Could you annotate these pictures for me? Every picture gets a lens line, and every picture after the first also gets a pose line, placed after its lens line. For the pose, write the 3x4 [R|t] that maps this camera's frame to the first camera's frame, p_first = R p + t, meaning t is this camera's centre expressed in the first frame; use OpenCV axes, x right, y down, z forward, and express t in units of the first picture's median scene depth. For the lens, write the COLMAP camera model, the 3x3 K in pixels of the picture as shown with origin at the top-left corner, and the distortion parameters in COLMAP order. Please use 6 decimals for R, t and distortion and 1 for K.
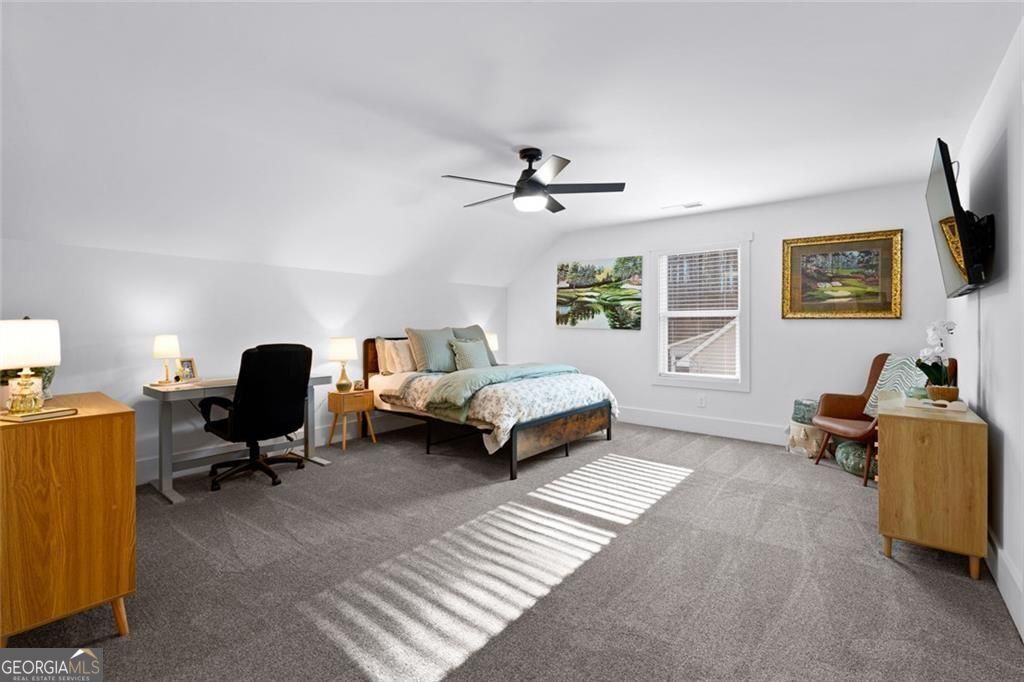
lens RADIAL K [[451.1, 0, 510.3], [0, 451.1, 326.8], [0, 0, 1]] dist [-0.000705, 0.000085]
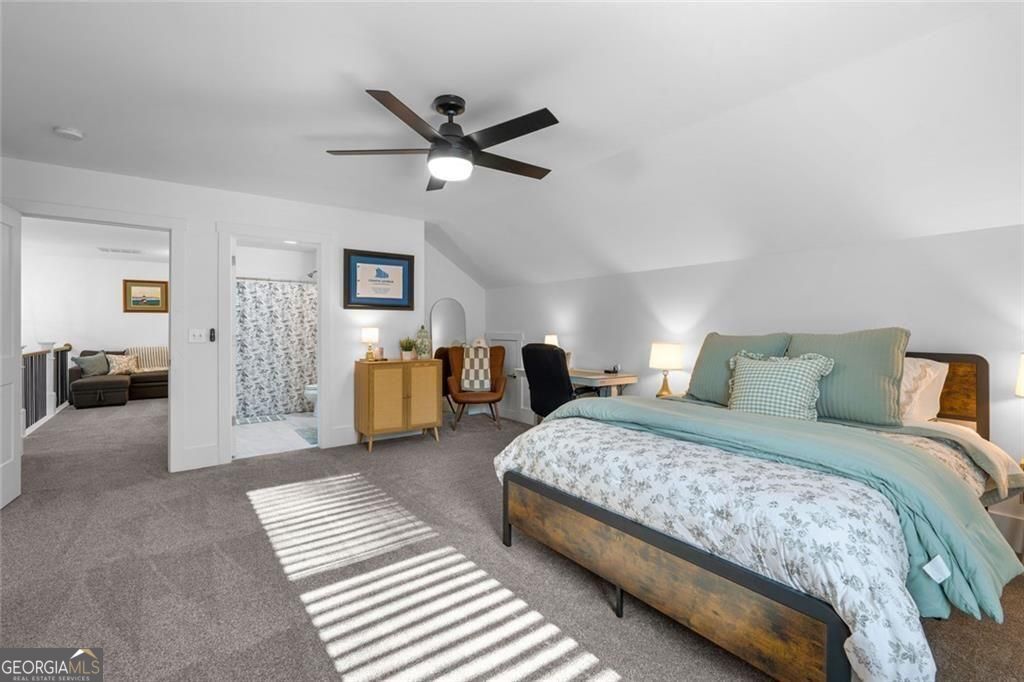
lens RADIAL K [[451.1, 0, 510.3], [0, 451.1, 326.8], [0, 0, 1]] dist [-0.000705, 0.000085]
pose [[-0.237245, -0.002124, -0.971447, 0.654940], [-0.004038, 0.999991, -0.001201, -0.005264], [0.971441, 0.003638, -0.237252, 1.097937]]
